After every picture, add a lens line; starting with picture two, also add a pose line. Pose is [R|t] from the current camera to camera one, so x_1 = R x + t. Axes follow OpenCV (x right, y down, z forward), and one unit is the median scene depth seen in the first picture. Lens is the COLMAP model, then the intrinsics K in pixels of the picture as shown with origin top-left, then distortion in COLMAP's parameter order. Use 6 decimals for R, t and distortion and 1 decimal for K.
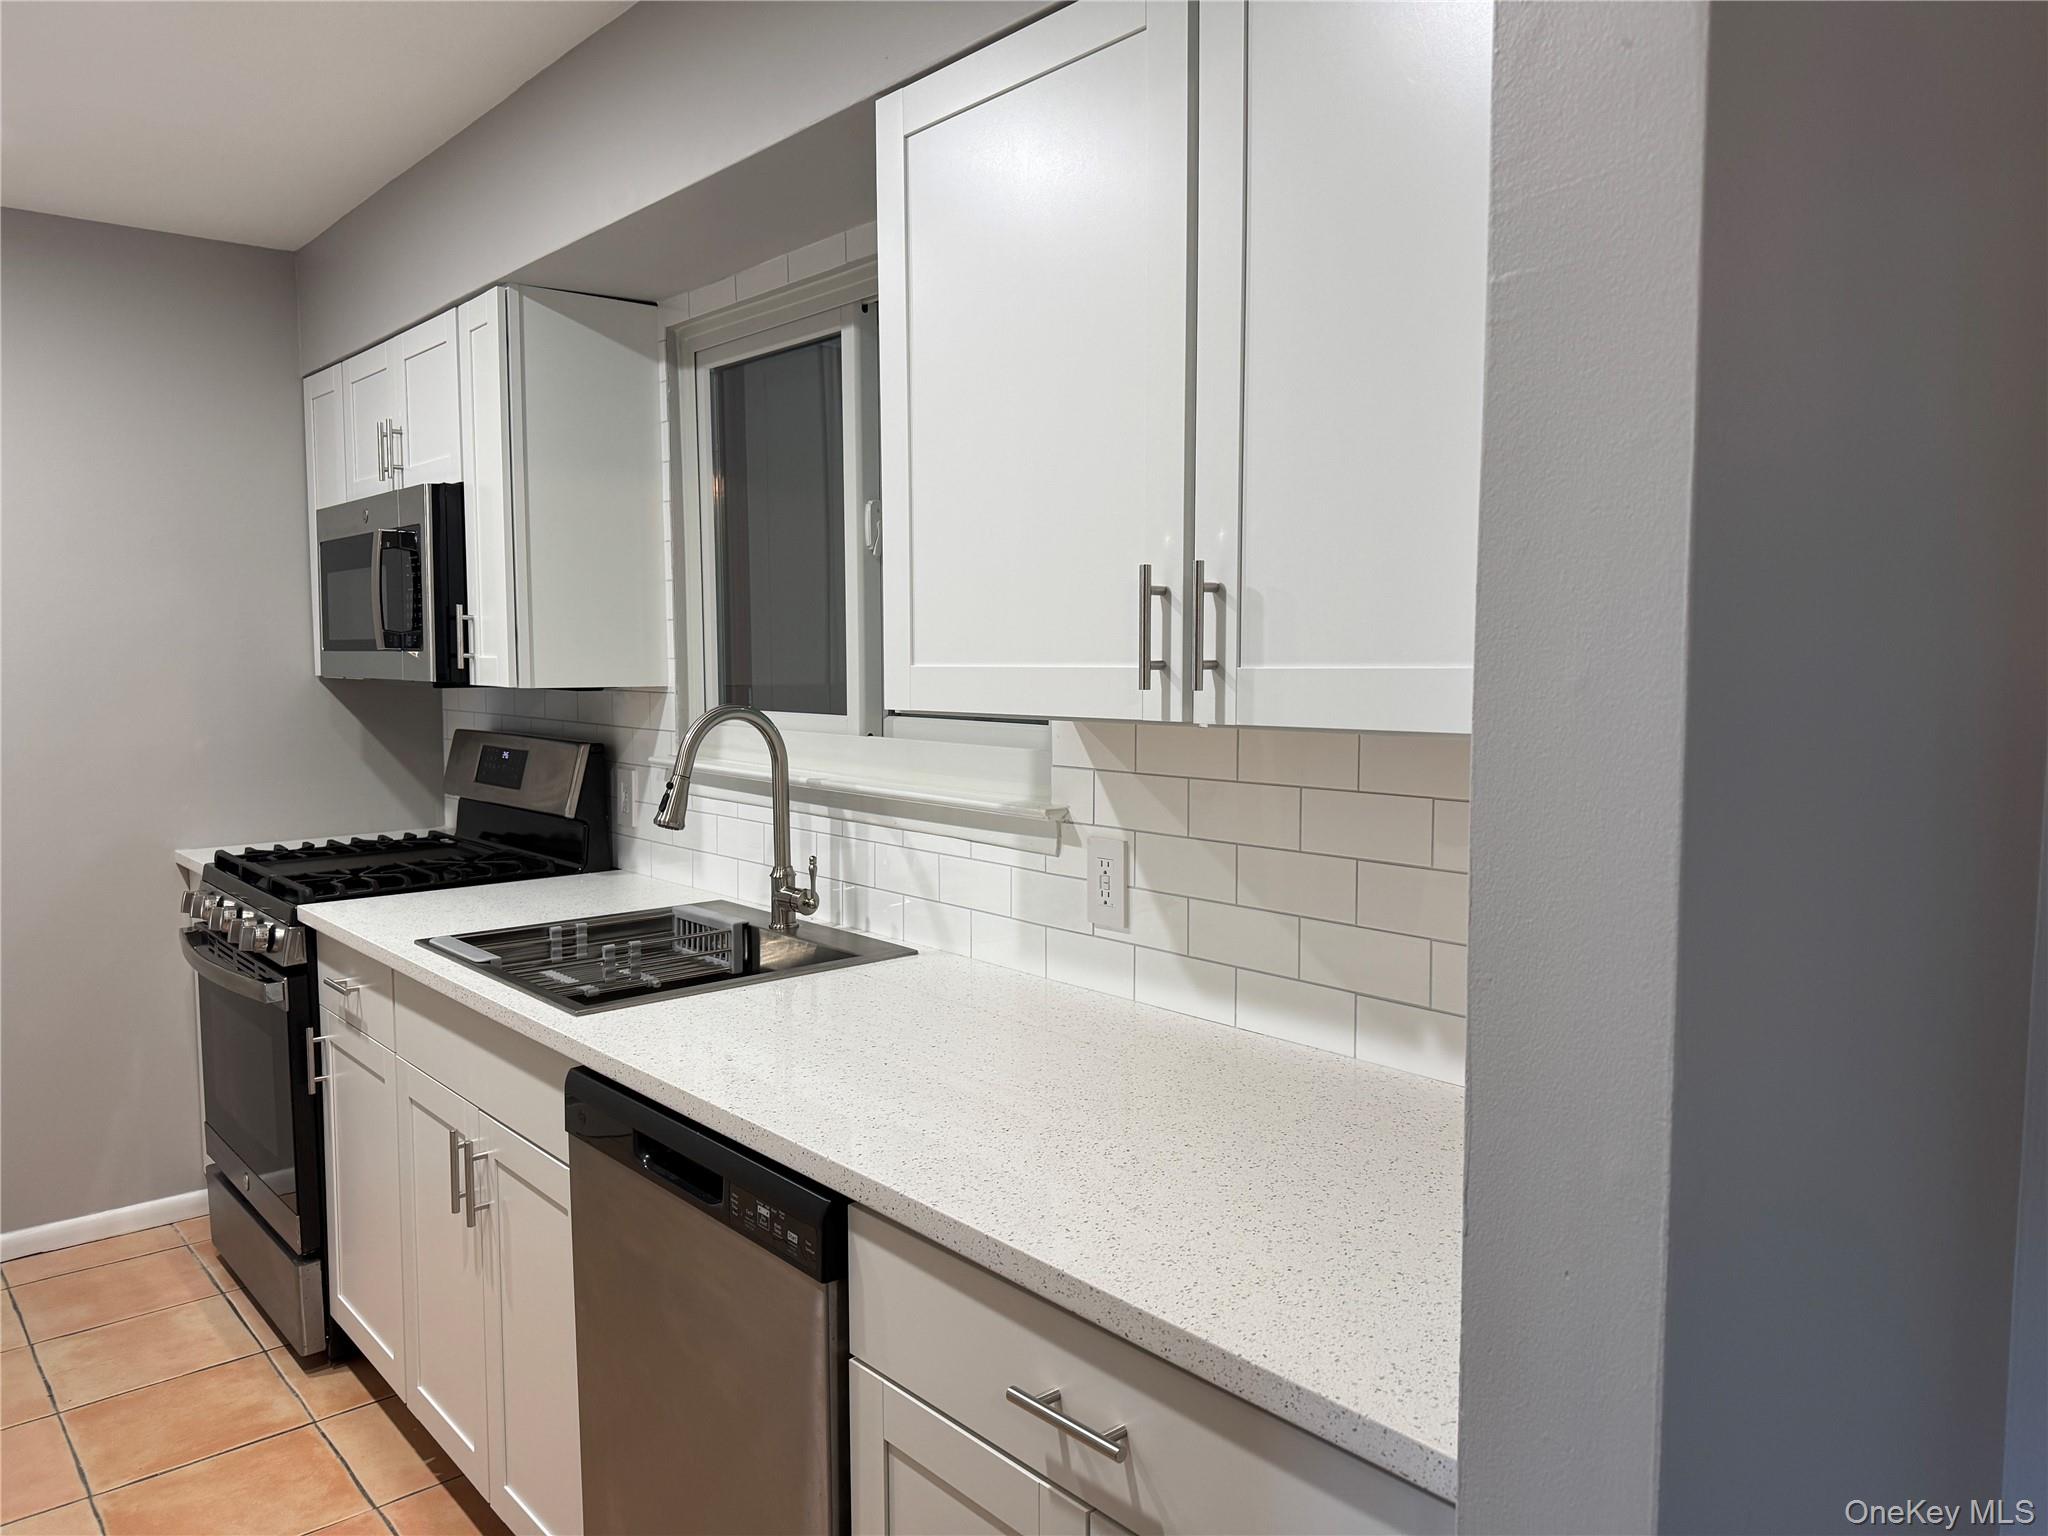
lens RADIAL K [[1416.6, 0, 1044.1], [0, 1416.6, 764.4], [0, 0, 1]] dist [0.073154, -0.079926]
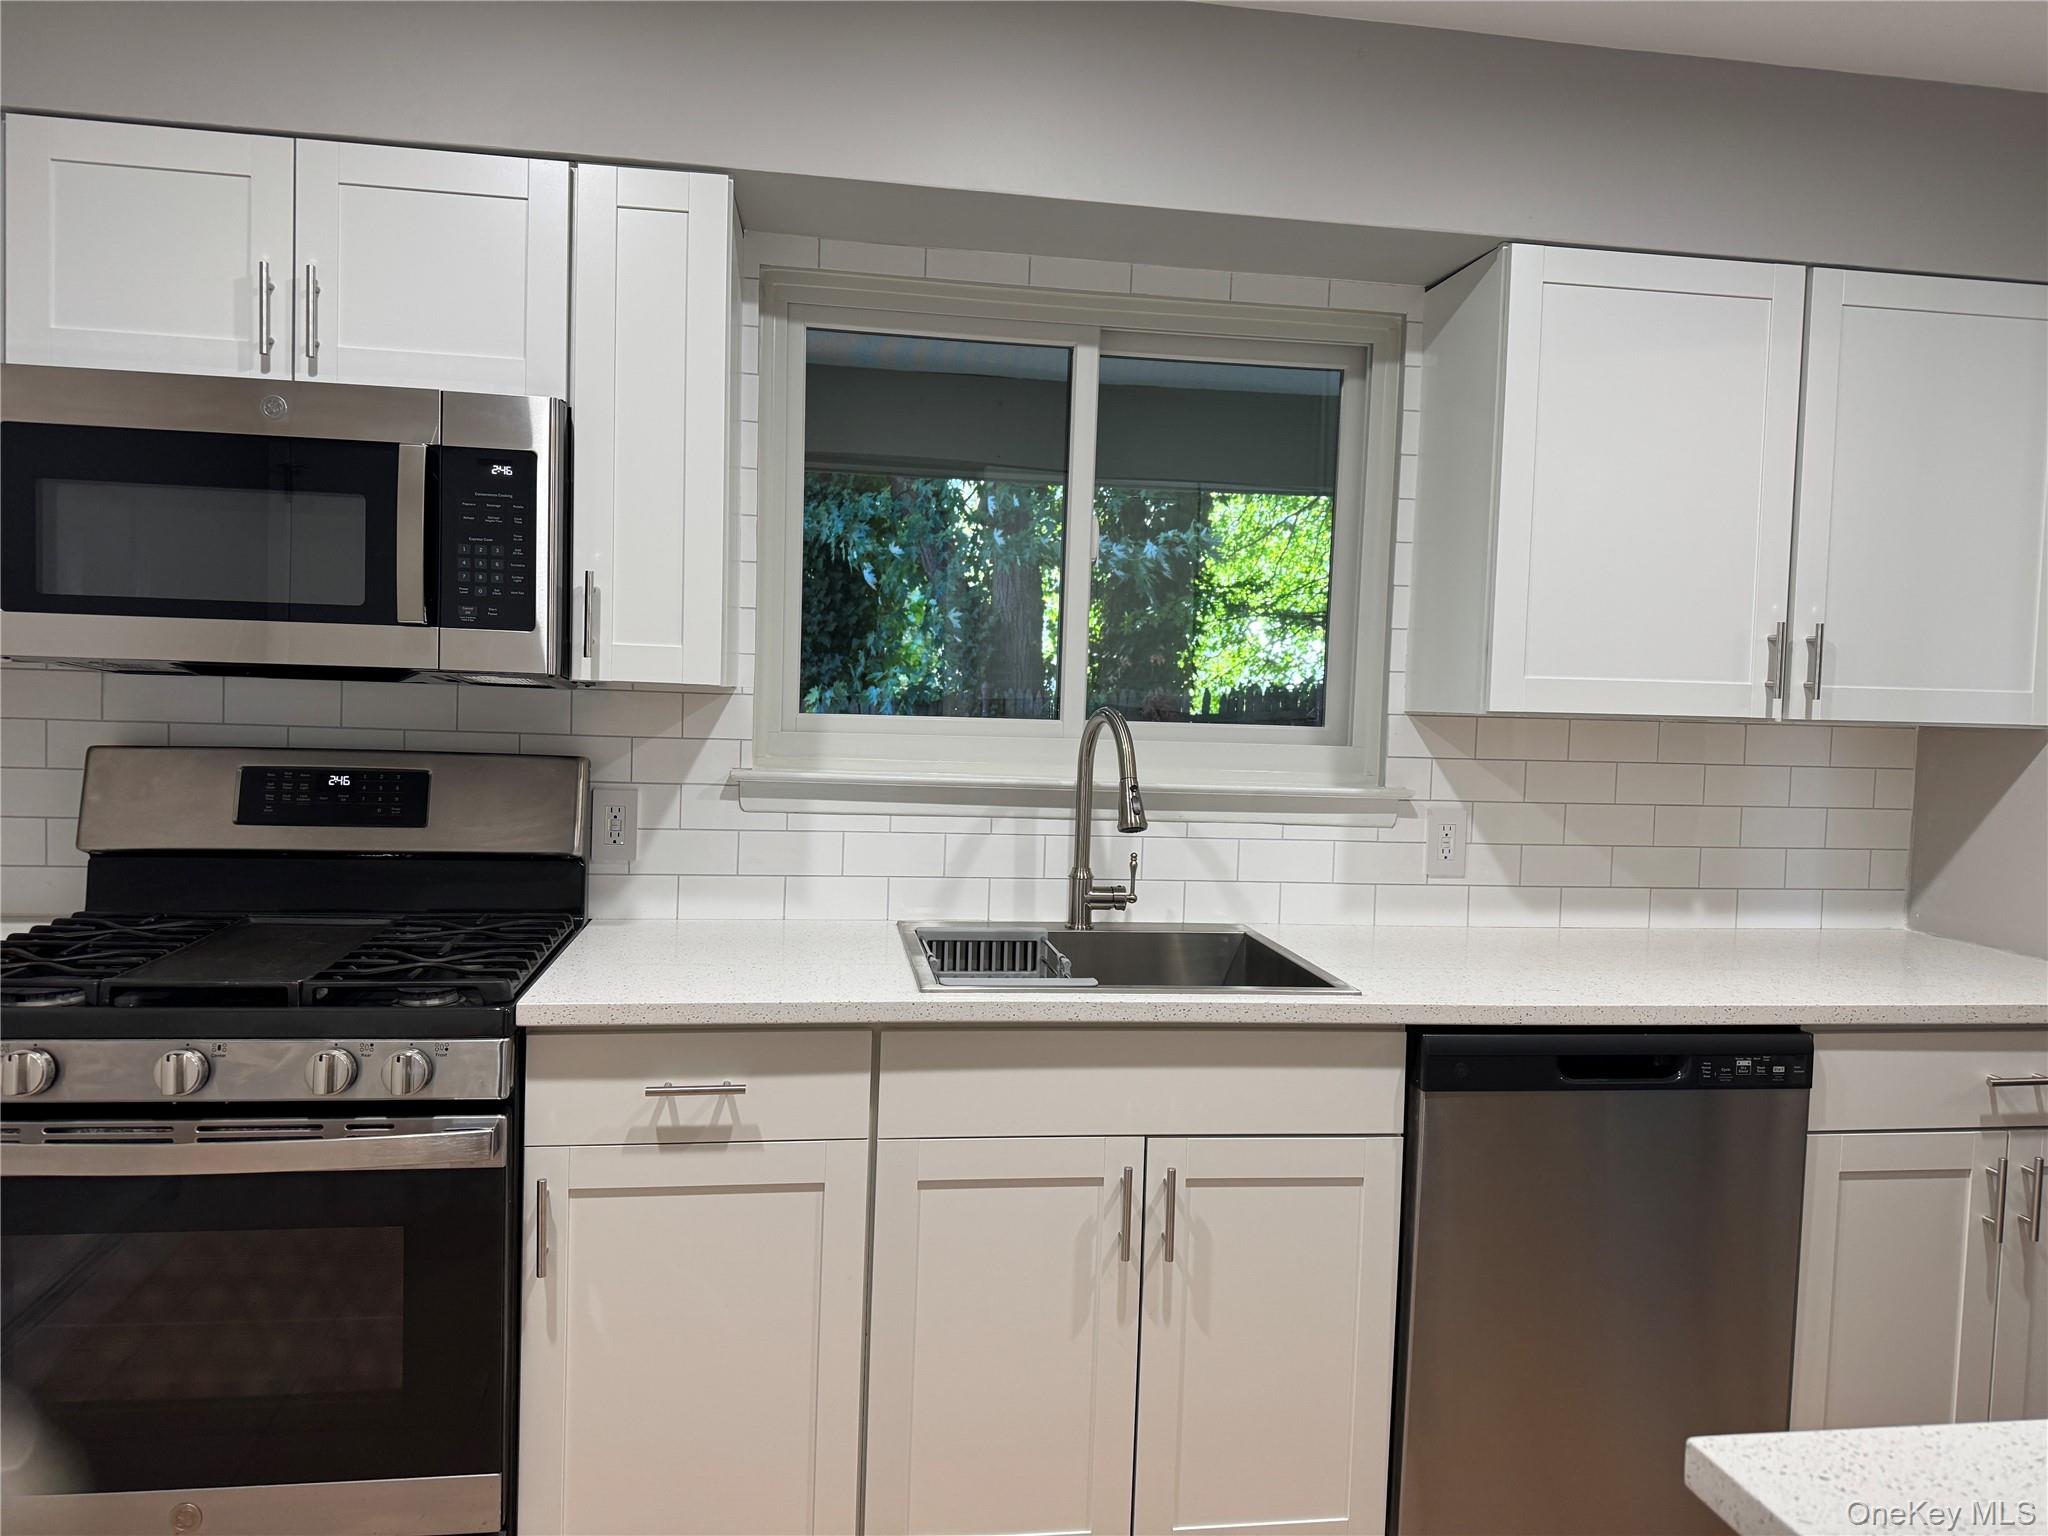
lens RADIAL K [[1416.6, 0, 1029.1], [0, 1416.6, 767.8], [0, 0, 1]] dist [0.073154, -0.079926]
pose [[0.543863, -0.024447, 0.838818, -1.298442], [0.034081, 0.999394, 0.007029, -0.009798], [-0.838482, 0.024765, 0.544367, 0.596154]]
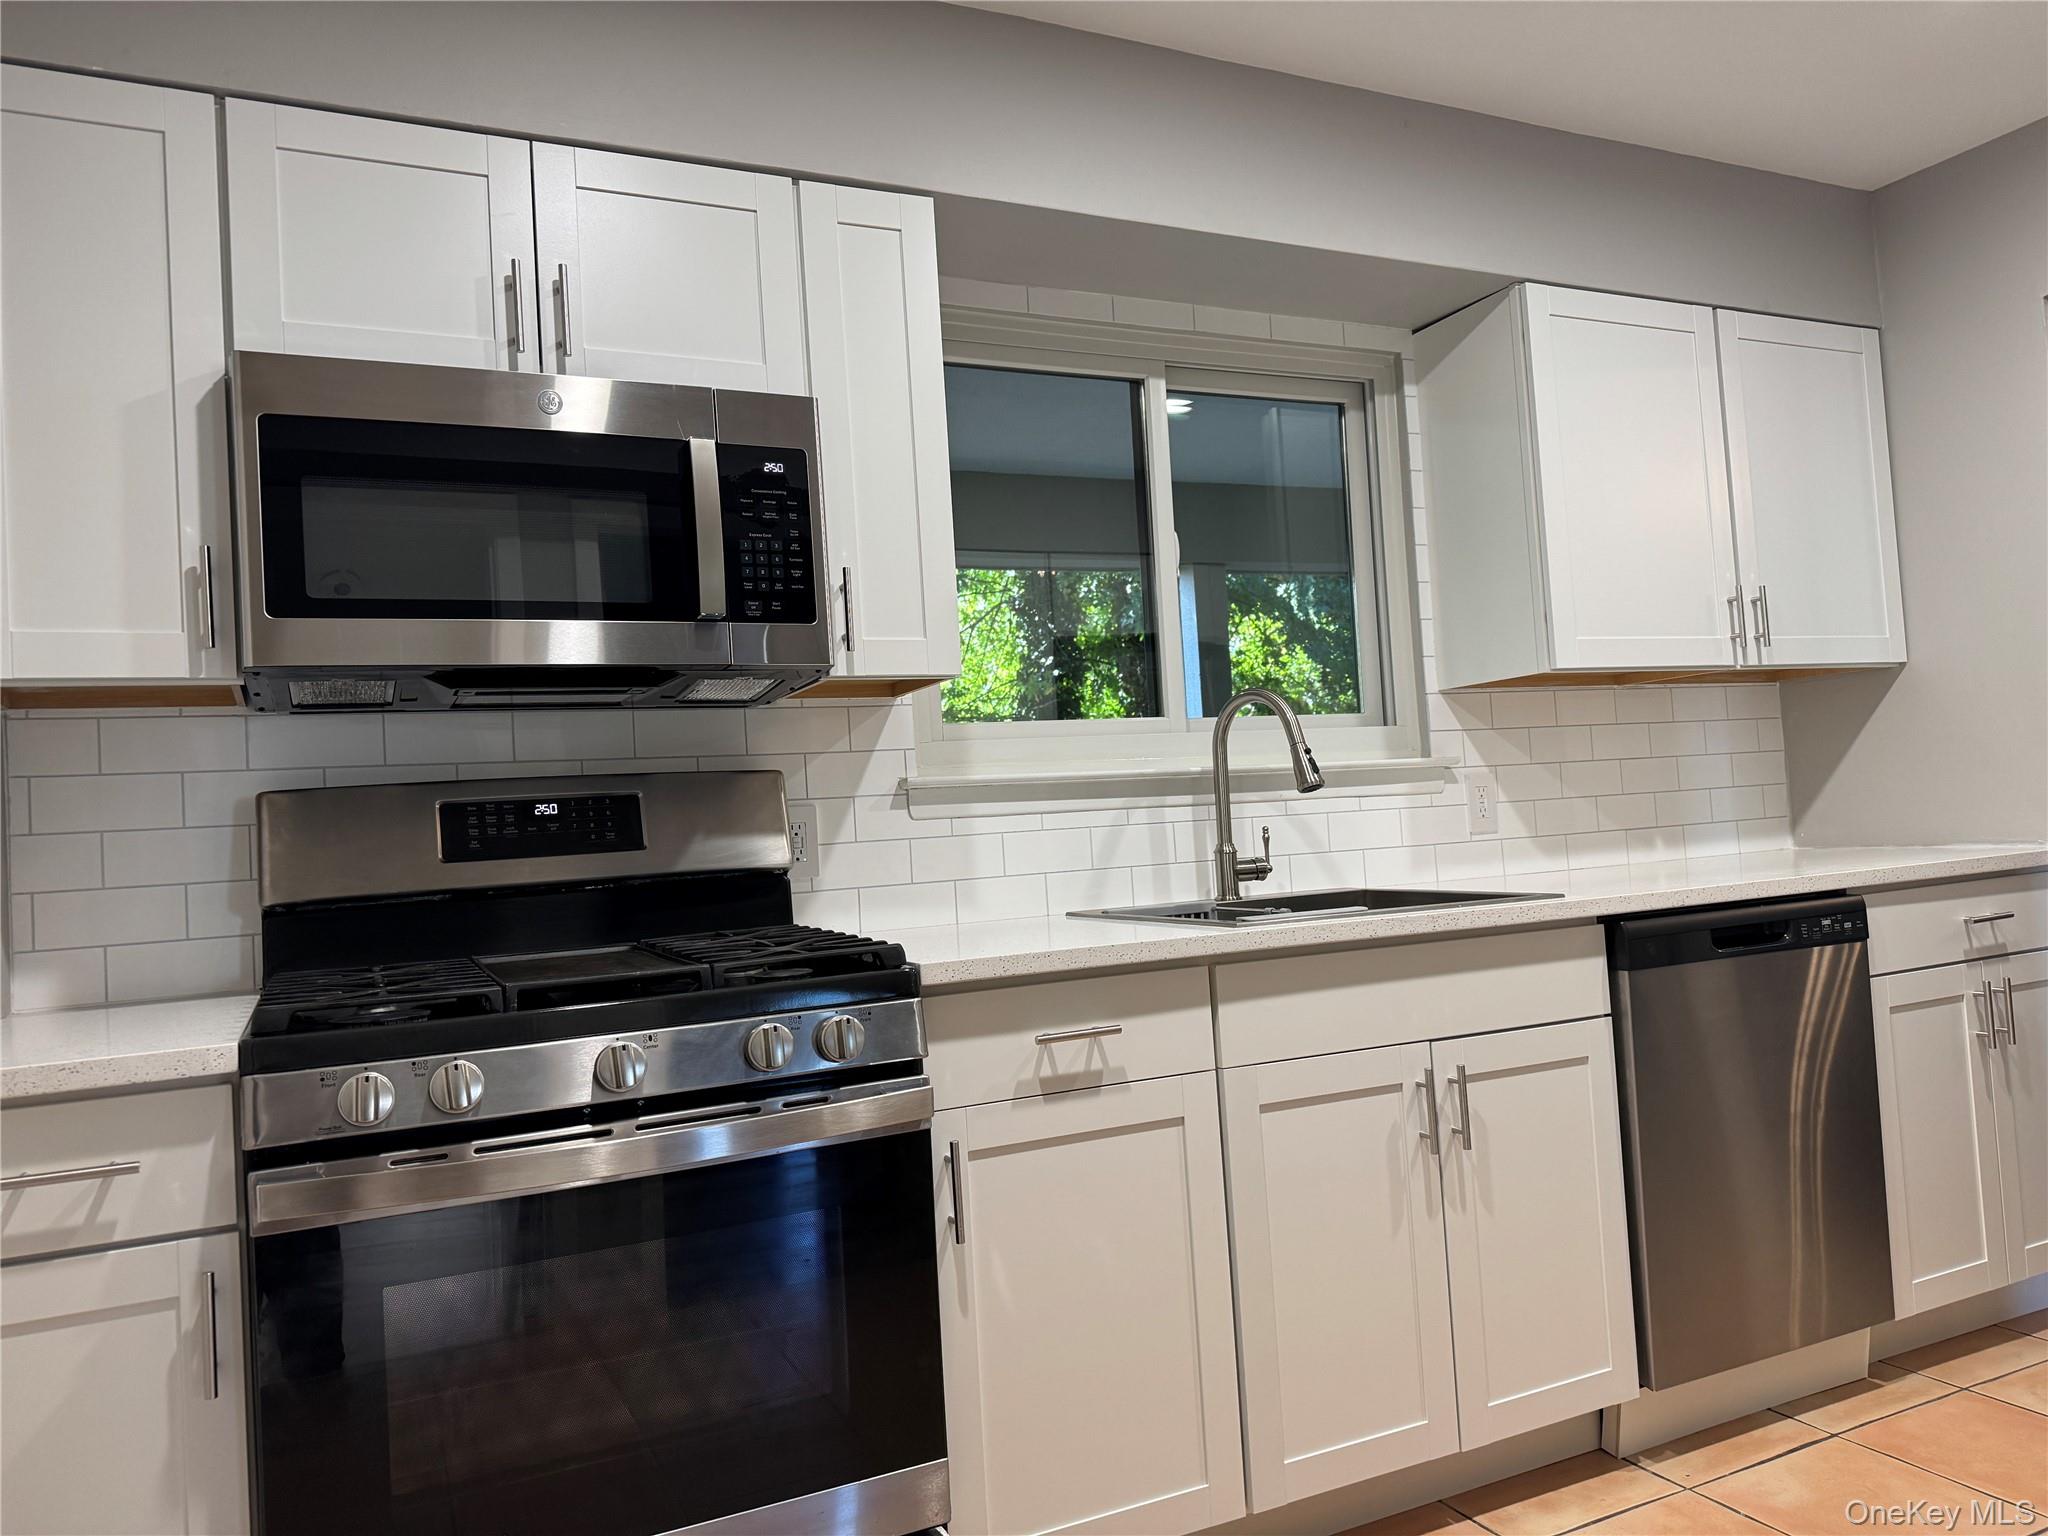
lens RADIAL K [[1416.6, 0, 1030.5], [0, 1416.6, 774.1], [0, 0, 1]] dist [0.073154, -0.079926]
pose [[0.282361, 0.019415, 0.959112, -1.571153], [0.137883, 0.988593, -0.060604, 0.079431], [-0.949348, 0.149357, 0.276463, 1.032776]]
